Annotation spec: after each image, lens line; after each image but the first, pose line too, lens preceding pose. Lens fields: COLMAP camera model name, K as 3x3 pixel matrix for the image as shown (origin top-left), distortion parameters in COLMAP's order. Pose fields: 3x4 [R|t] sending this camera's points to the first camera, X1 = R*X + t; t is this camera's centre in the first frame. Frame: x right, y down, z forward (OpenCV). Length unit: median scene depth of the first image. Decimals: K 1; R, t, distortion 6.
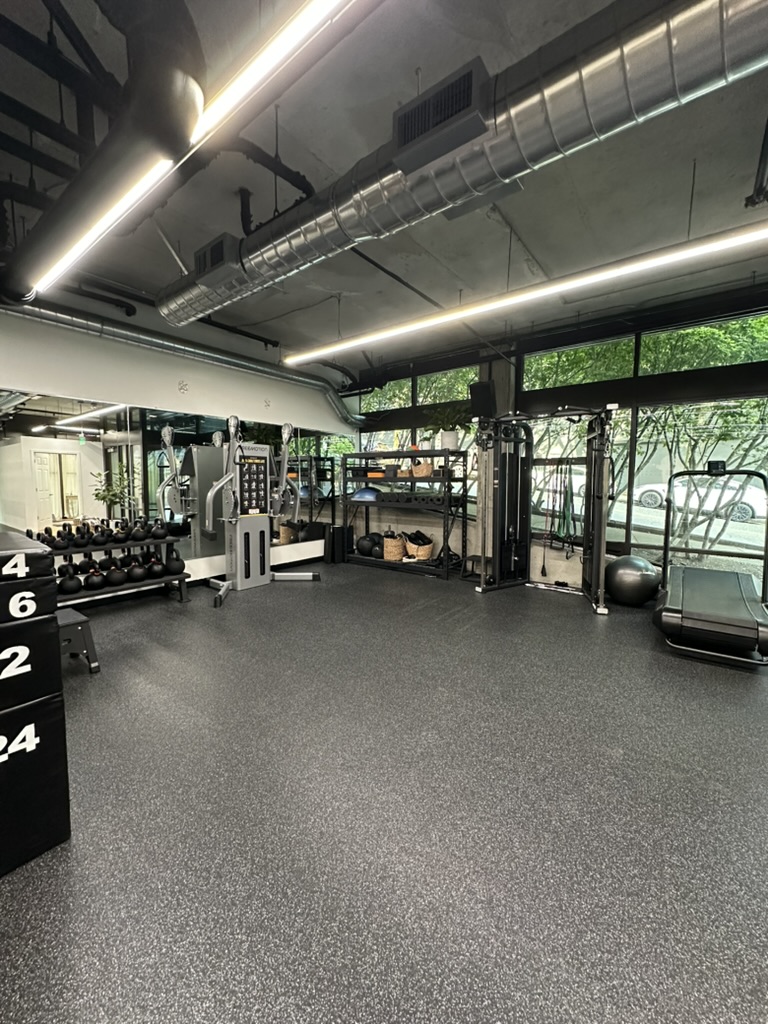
lens RADIAL K [[410.3, 0, 384.0], [0, 410.3, 512.0], [0, 0, 1]] dist [0.000391, 0.000039]
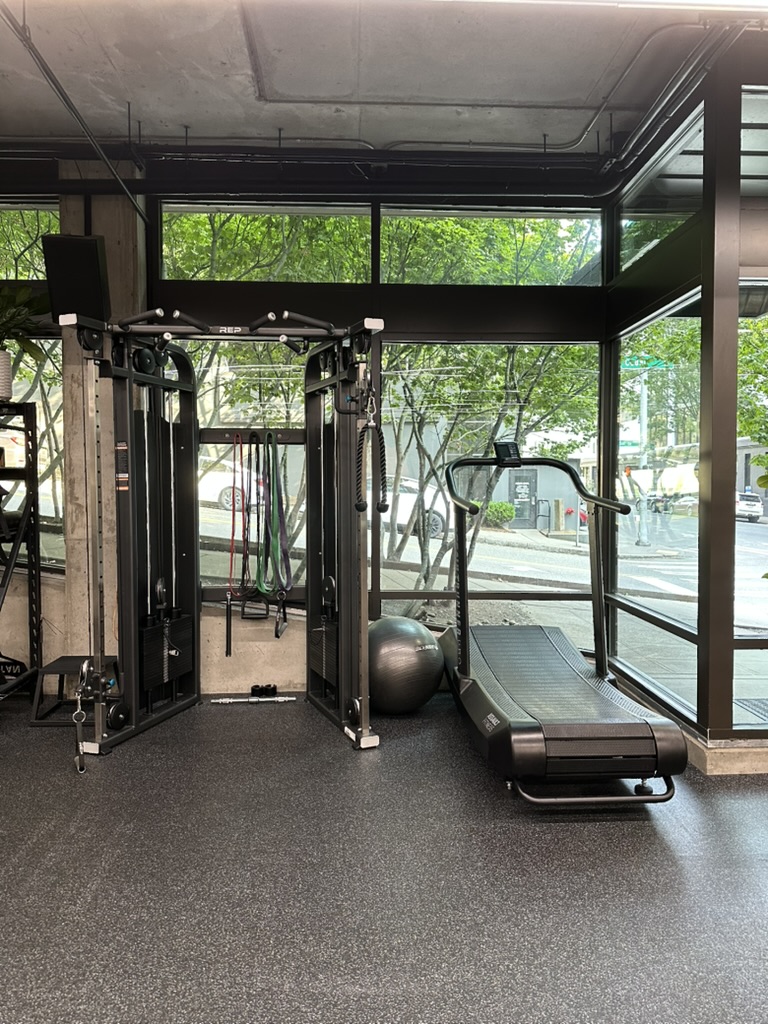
lens RADIAL K [[722.1, 0, 385.0], [0, 722.1, 508.1], [0, 0, 1]] dist [0.113089, -0.154891]
pose [[0.769883, -0.024318, 0.637721, 0.001863], [0.051500, 0.998382, -0.024101, -0.010354], [-0.636103, 0.051398, 0.769890, 0.251387]]
